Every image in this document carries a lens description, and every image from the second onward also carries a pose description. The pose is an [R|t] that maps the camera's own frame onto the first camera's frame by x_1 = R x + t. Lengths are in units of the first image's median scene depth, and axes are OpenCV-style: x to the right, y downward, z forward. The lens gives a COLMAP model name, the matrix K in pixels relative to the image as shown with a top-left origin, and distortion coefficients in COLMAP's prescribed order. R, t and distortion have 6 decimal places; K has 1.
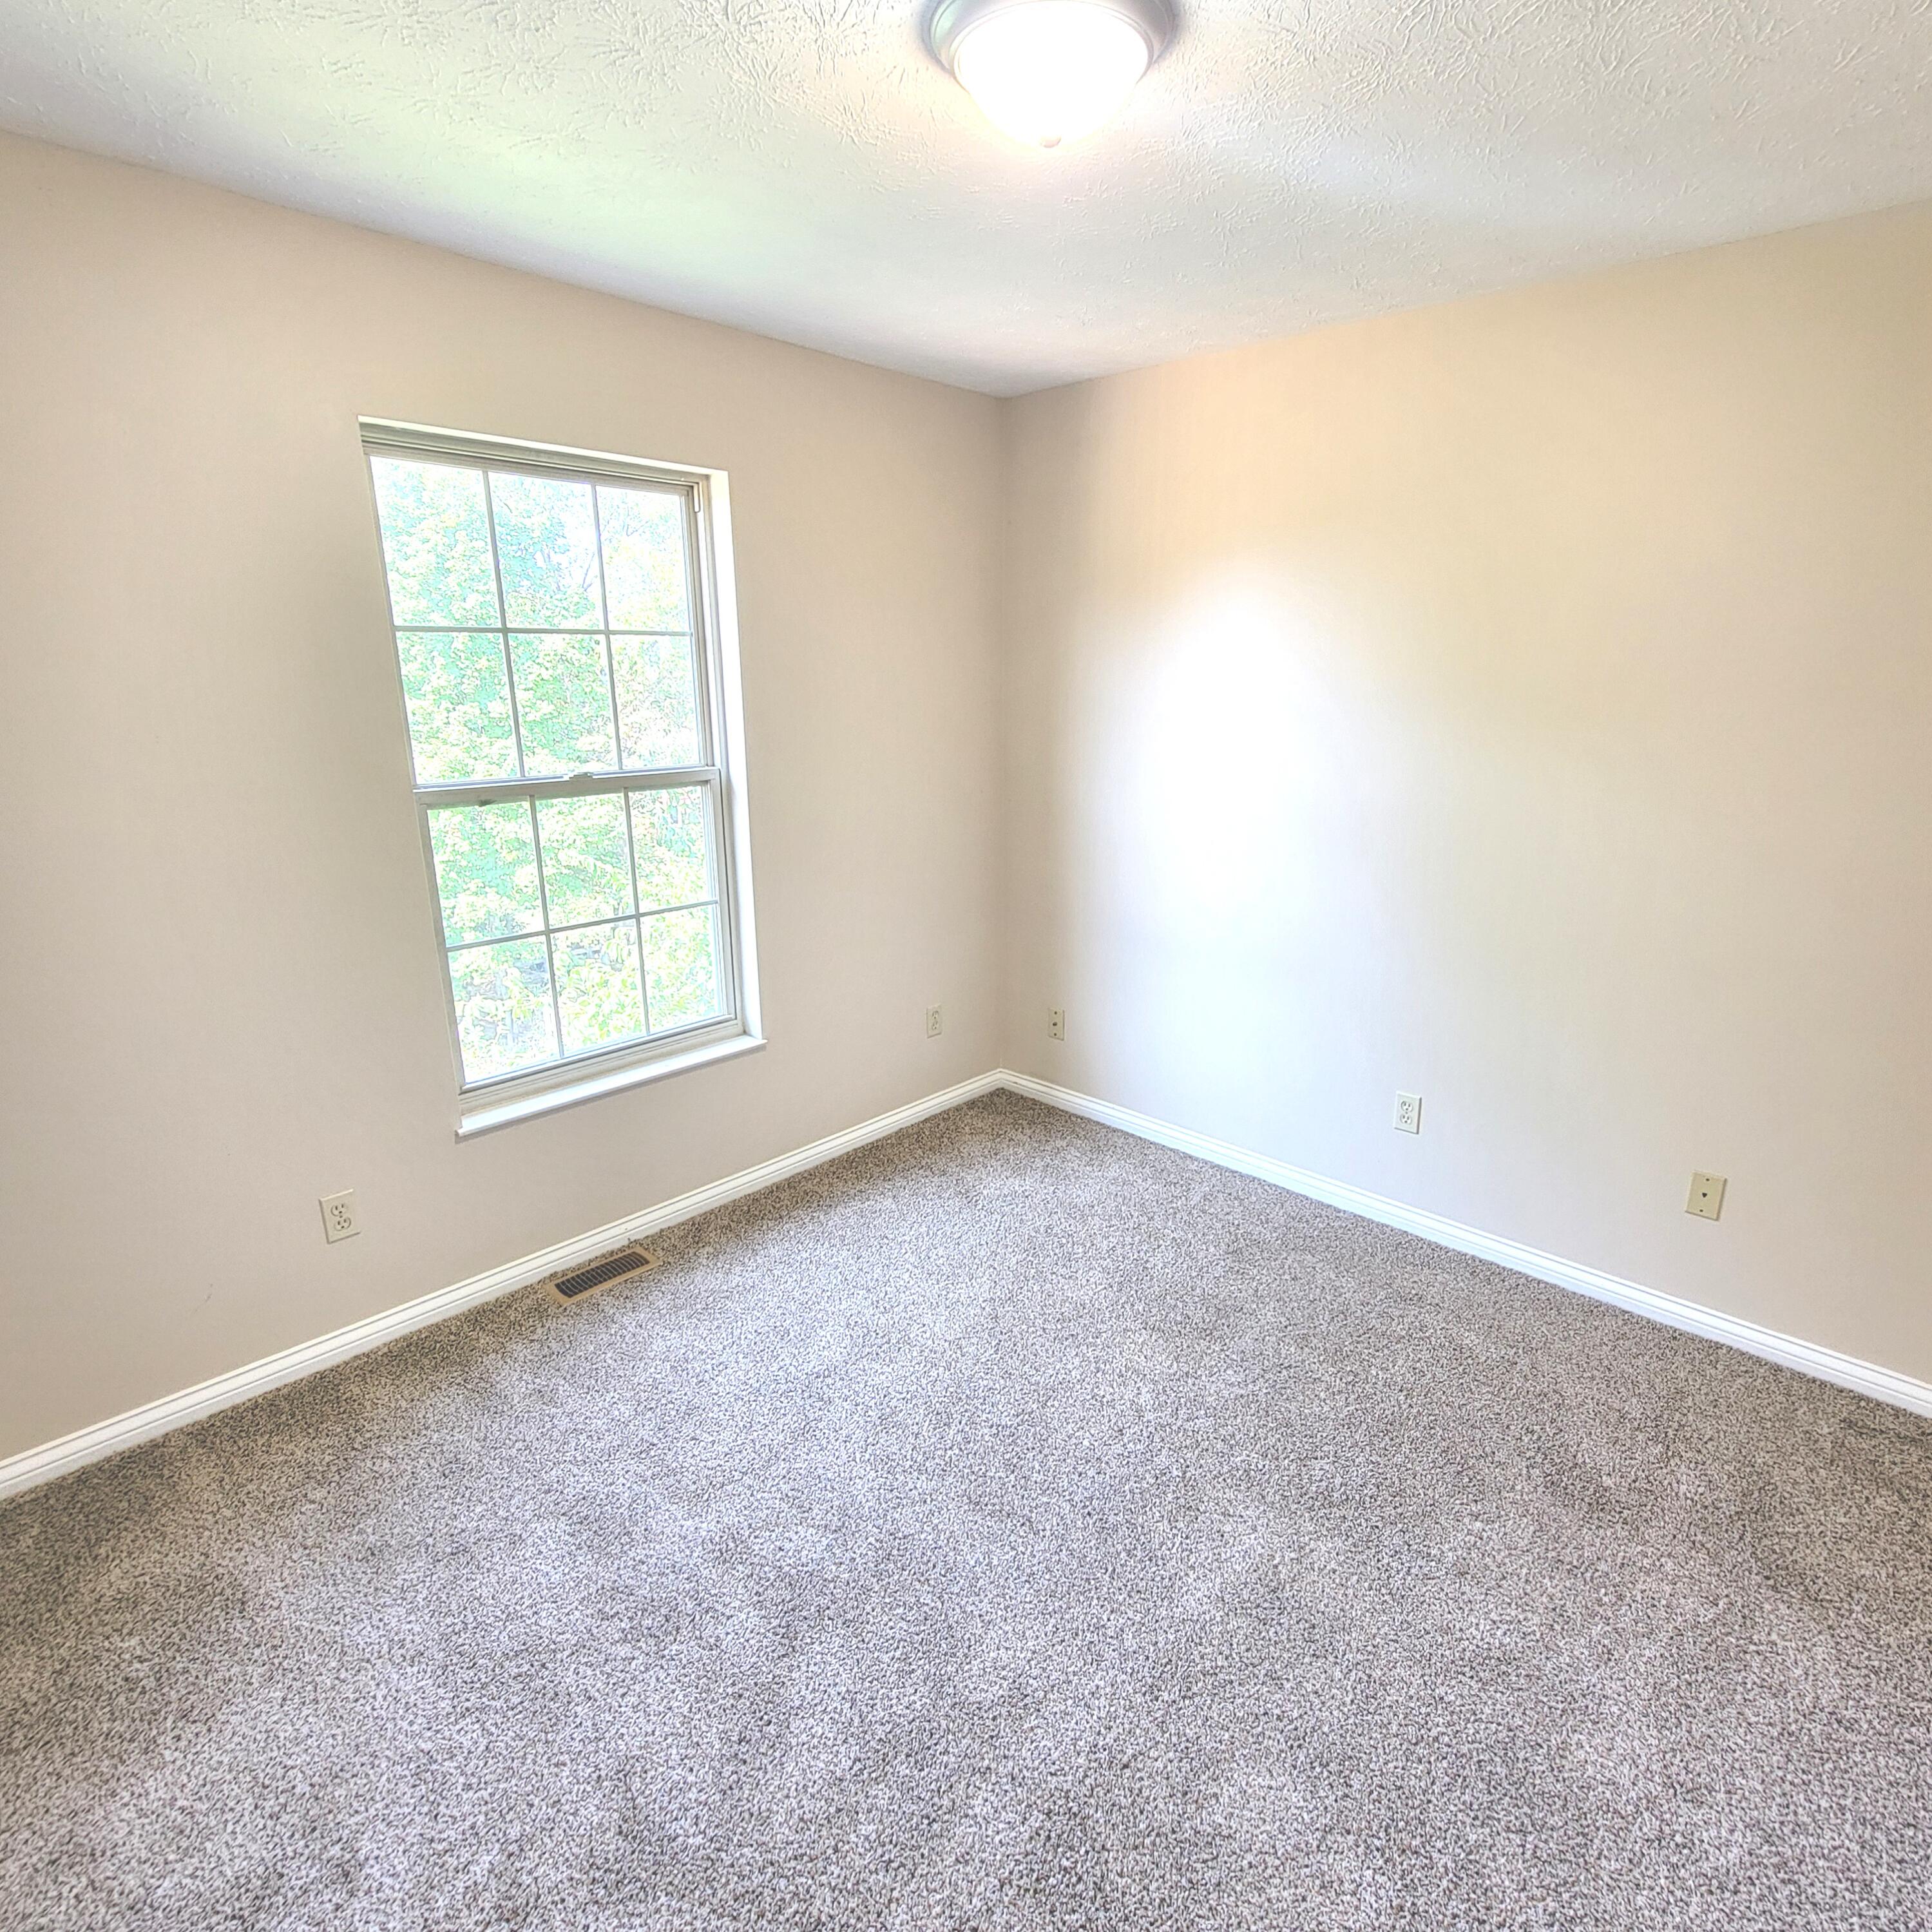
lens RADIAL K [[1055.3, 0, 992.7], [0, 1055.3, 955.8], [0, 0, 1]] dist [-0.002929, 0.001044]
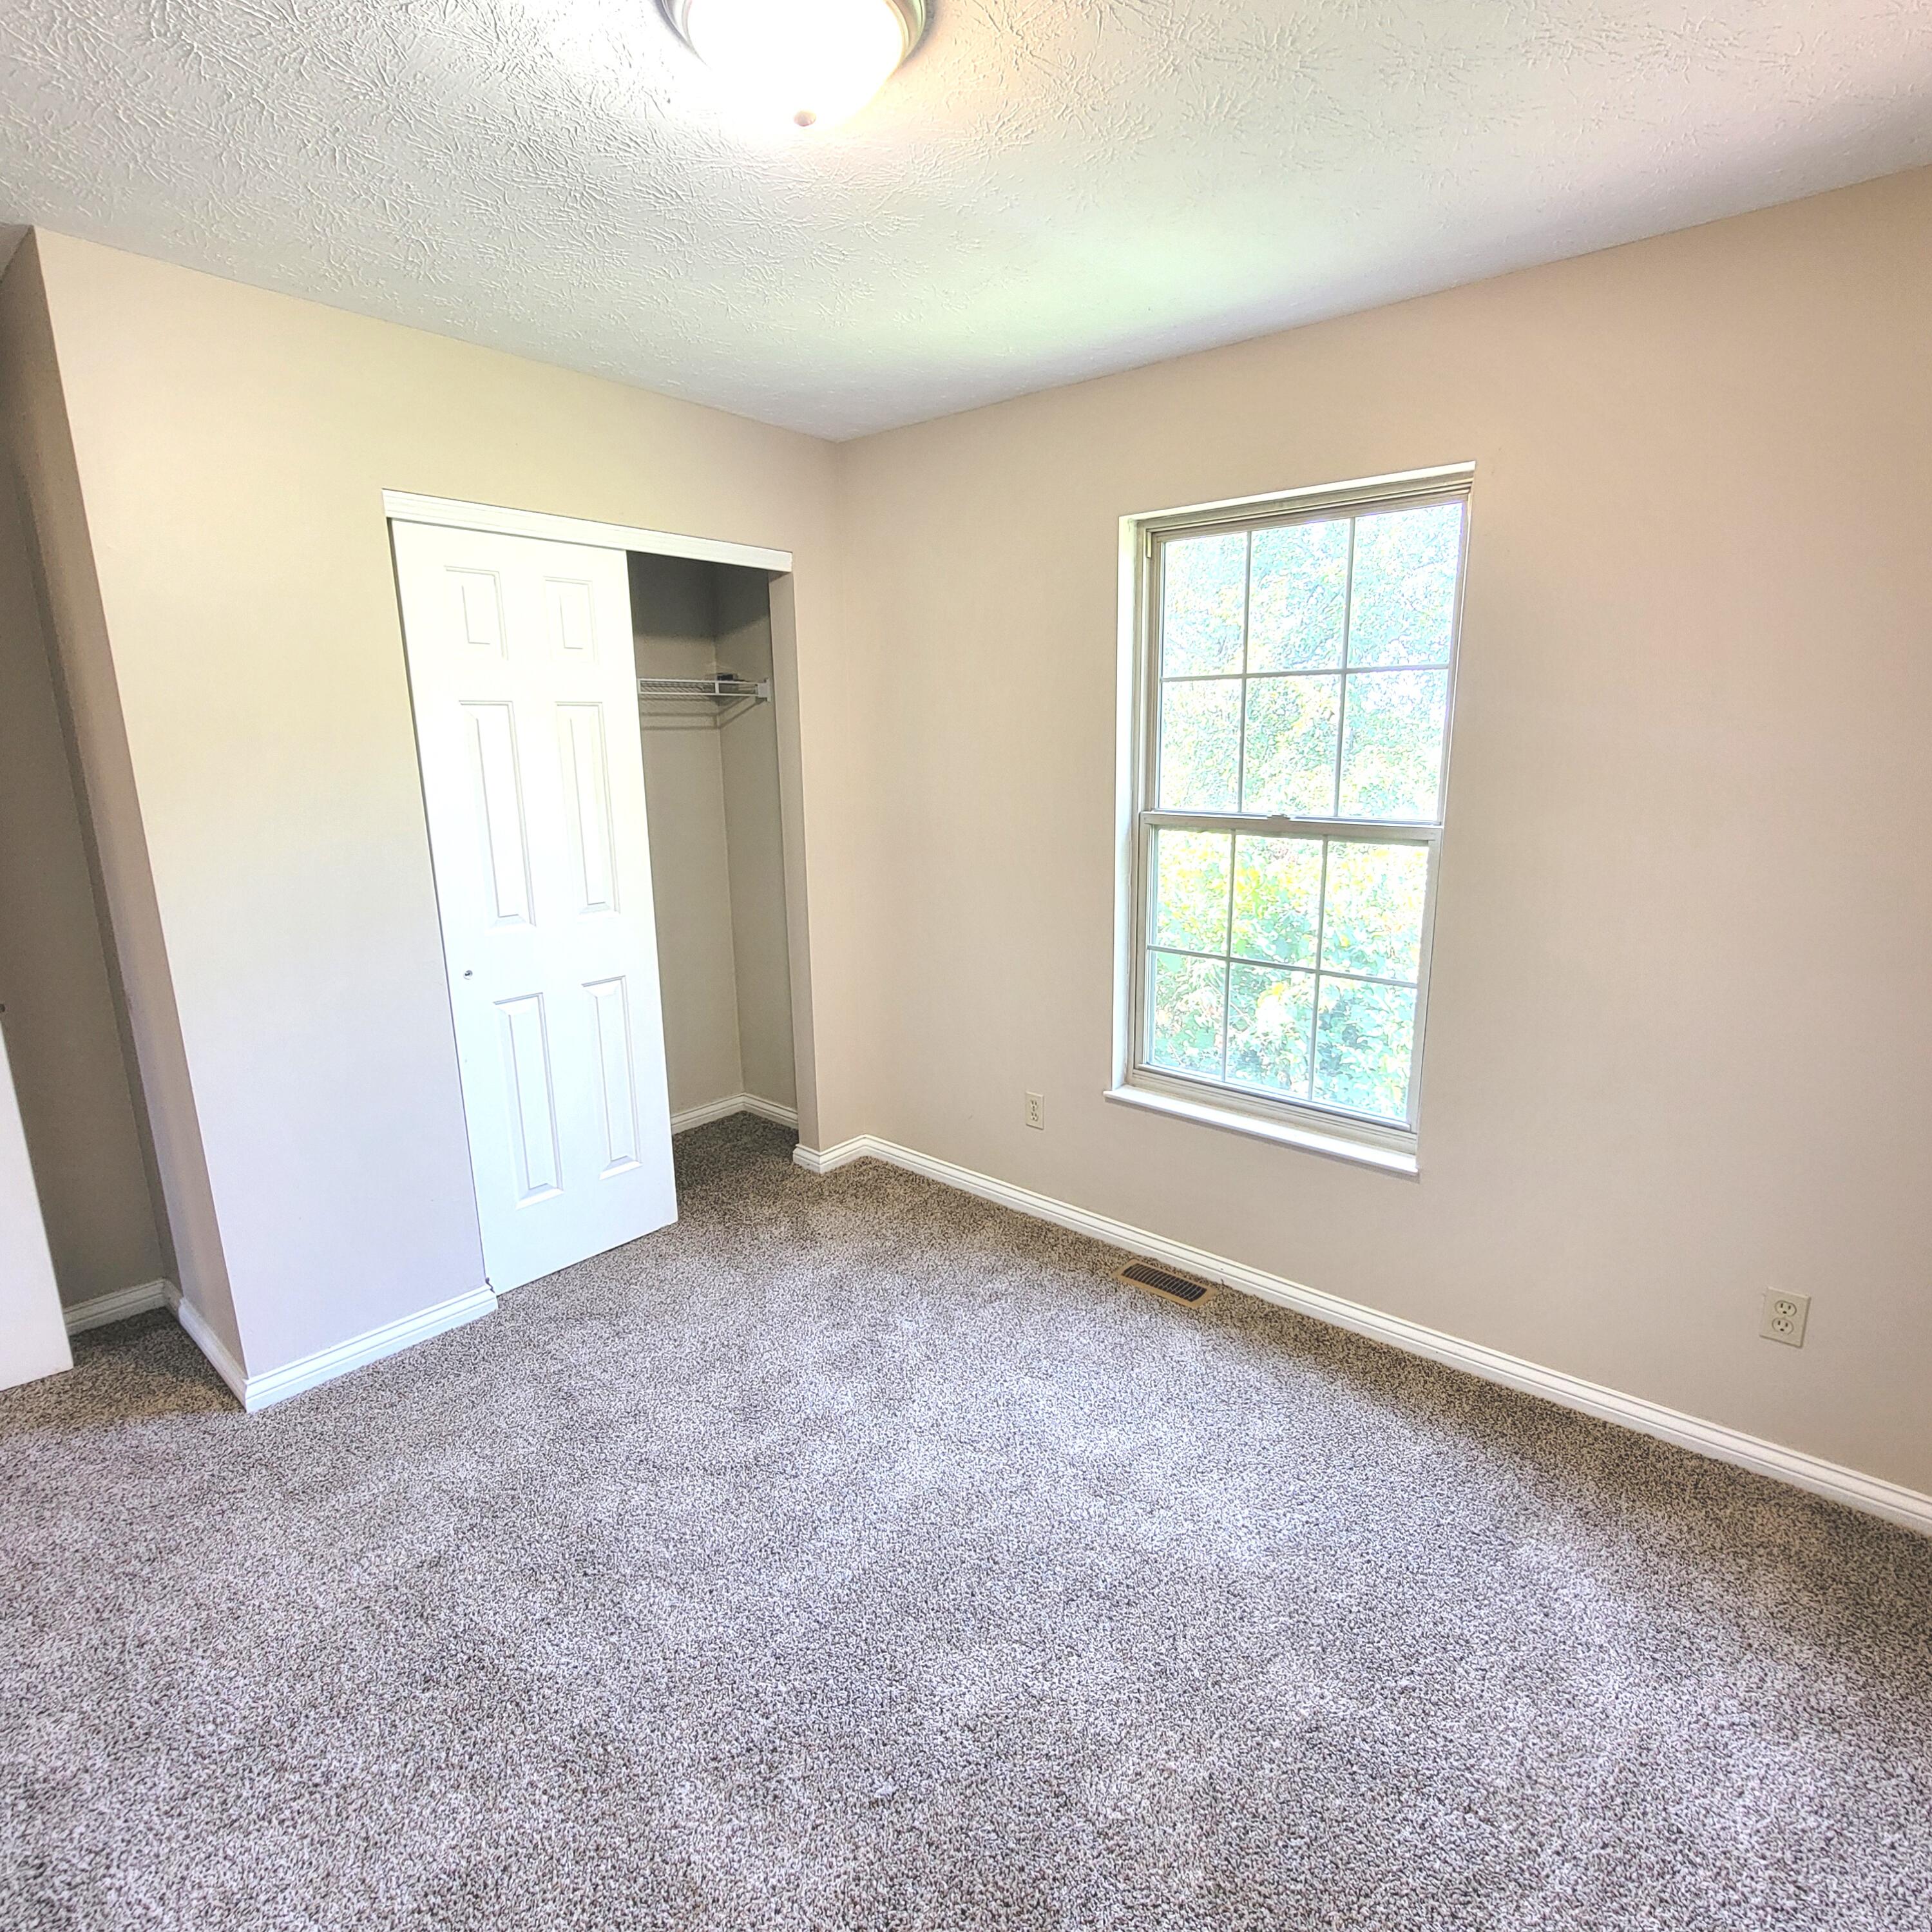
lens RADIAL K [[1055.3, 0, 992.7], [0, 1055.3, 955.8], [0, 0, 1]] dist [-0.002929, 0.001044]
pose [[0.054612, 0.207022, -0.976811, 0.591165], [-0.257305, 0.948150, 0.186562, -0.161421], [0.964786, 0.241150, 0.105048, 0.661043]]
